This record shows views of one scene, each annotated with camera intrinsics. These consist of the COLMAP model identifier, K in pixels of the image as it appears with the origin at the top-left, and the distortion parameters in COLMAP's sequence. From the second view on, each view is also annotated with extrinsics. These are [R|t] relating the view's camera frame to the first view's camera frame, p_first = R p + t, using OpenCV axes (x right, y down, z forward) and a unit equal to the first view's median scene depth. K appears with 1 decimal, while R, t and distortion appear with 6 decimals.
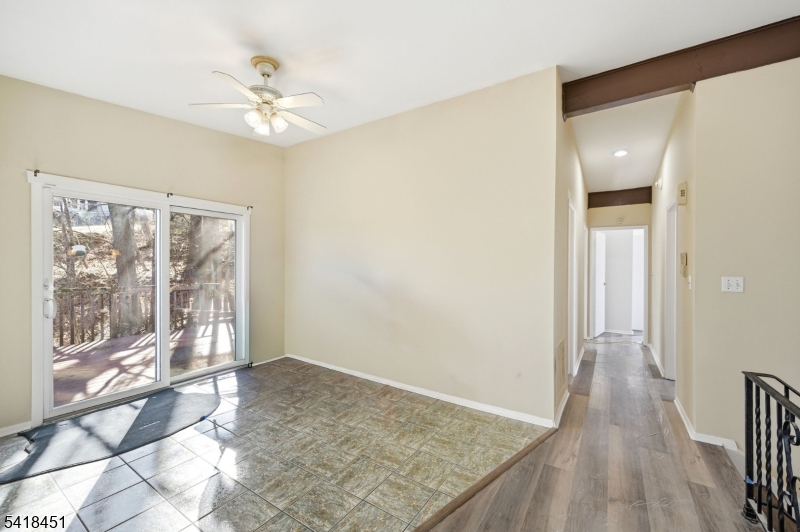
lens RADIAL K [[322.7, 0, 394.4], [0, 322.7, 268.3], [0, 0, 1]] dist [0.004179, 0.000218]
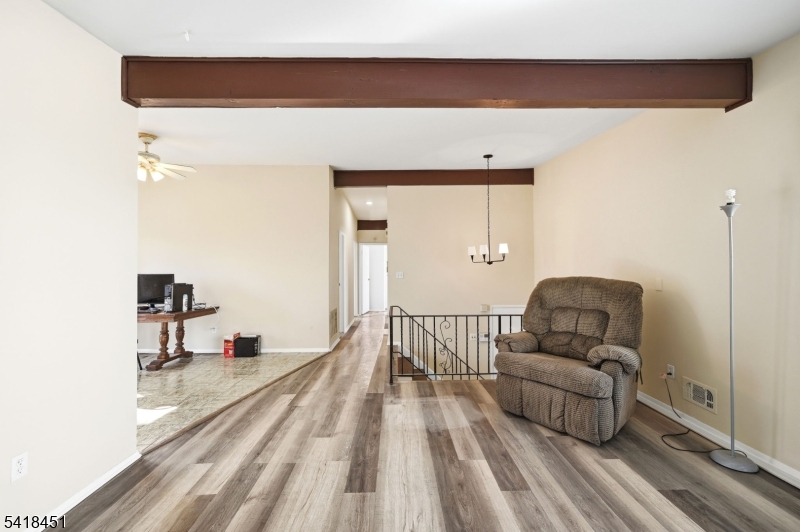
lens RADIAL K [[322.7, 0, 395.9], [0, 322.7, 269.0], [0, 0, 1]] dist [0.004179, 0.000218]
pose [[0.823730, -0.005873, 0.566952, -0.264067], [0.007021, 0.999975, 0.000158, 0.000793], [-0.566939, 0.003851, 0.823751, -0.807327]]
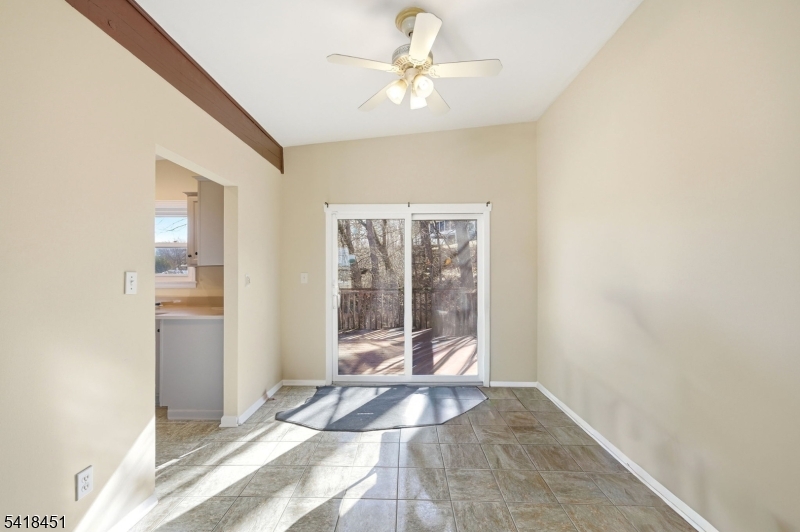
lens RADIAL K [[322.7, 0, 397.6], [0, 322.7, 268.7], [0, 0, 1]] dist [0.004179, 0.000218]
pose [[0.544618, -0.011571, -0.838604, 0.229423], [0.000374, 0.999908, -0.013553, 0.002879], [0.838684, 0.007067, 0.544573, 0.472631]]
